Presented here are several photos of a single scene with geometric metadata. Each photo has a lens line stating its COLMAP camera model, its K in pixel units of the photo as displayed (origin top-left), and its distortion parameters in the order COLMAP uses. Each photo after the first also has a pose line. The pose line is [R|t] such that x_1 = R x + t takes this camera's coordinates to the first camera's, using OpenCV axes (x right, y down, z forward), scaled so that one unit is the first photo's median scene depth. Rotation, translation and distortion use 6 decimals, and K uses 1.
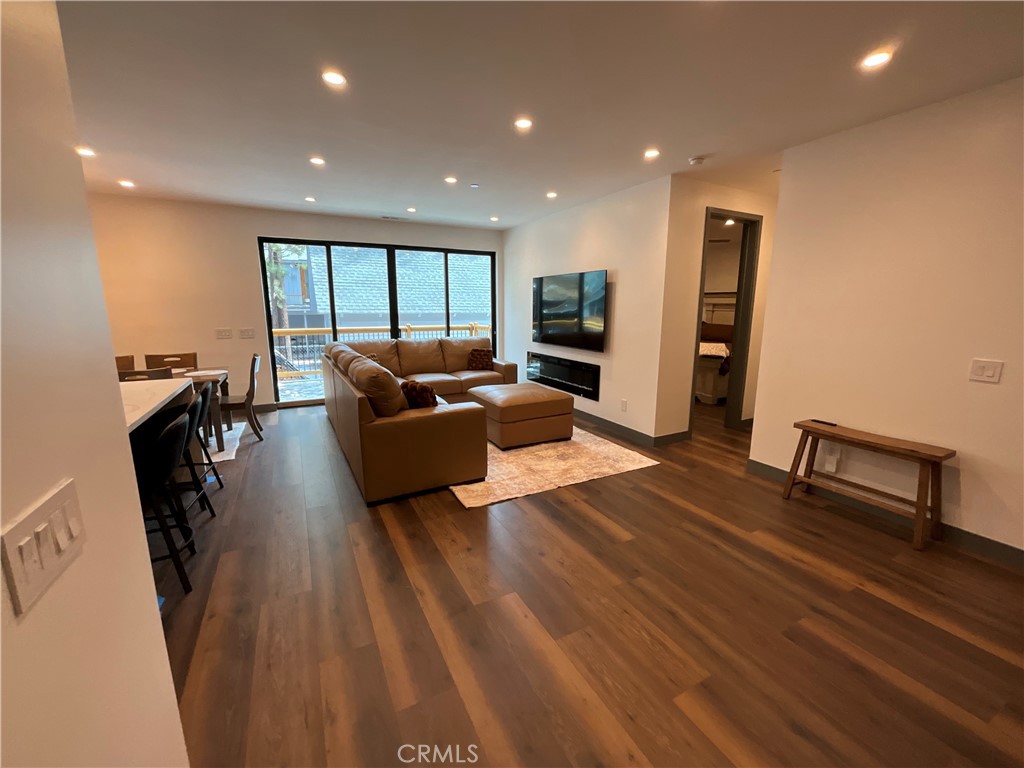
lens RADIAL K [[412.6, 0, 511.8], [0, 412.6, 384.7], [0, 0, 1]] dist [0.001242, 0.000897]
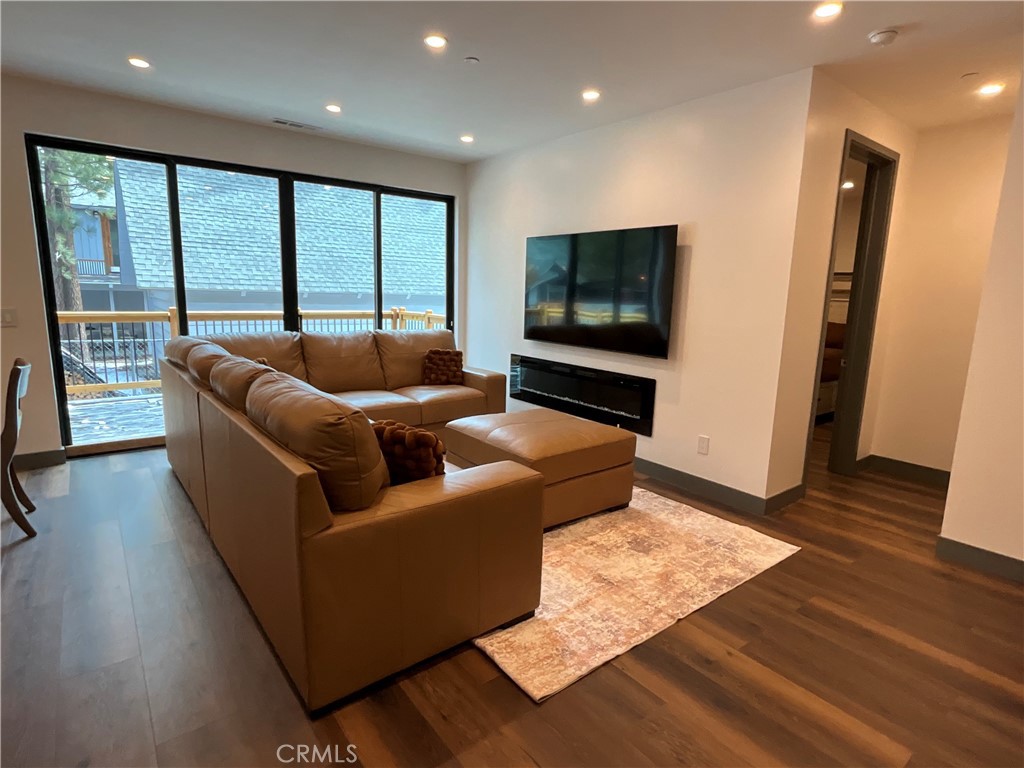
lens RADIAL K [[541.4, 0, 511.2], [0, 541.4, 385.7], [0, 0, 1]] dist [-0.011140, 0.014214]
pose [[0.983994, -0.004603, 0.178145, -0.164338], [0.006621, 0.999920, -0.010739, -0.034120], [-0.178081, 0.011746, 0.983946, 0.269131]]
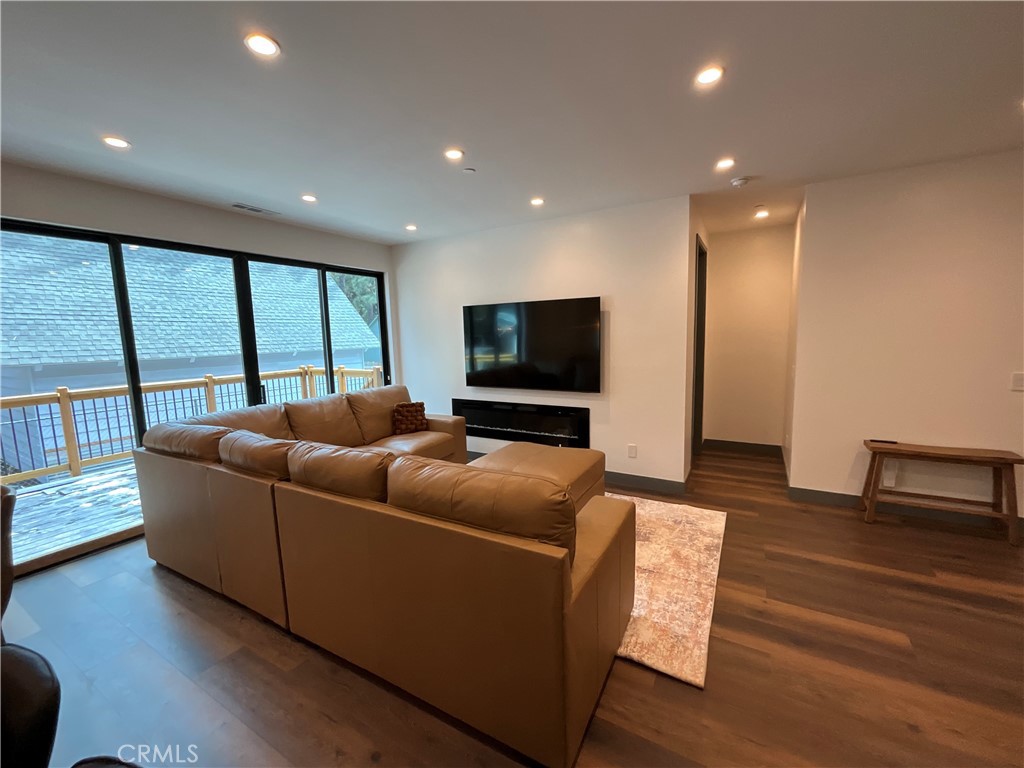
lens RADIAL K [[412.6, 0, 509.4], [0, 412.6, 387.5], [0, 0, 1]] dist [0.001242, 0.000897]
pose [[0.849850, -0.093931, 0.518586, -0.407843], [0.128686, 0.991190, -0.031355, -0.093942], [-0.511072, 0.093382, 0.854450, 0.402224]]
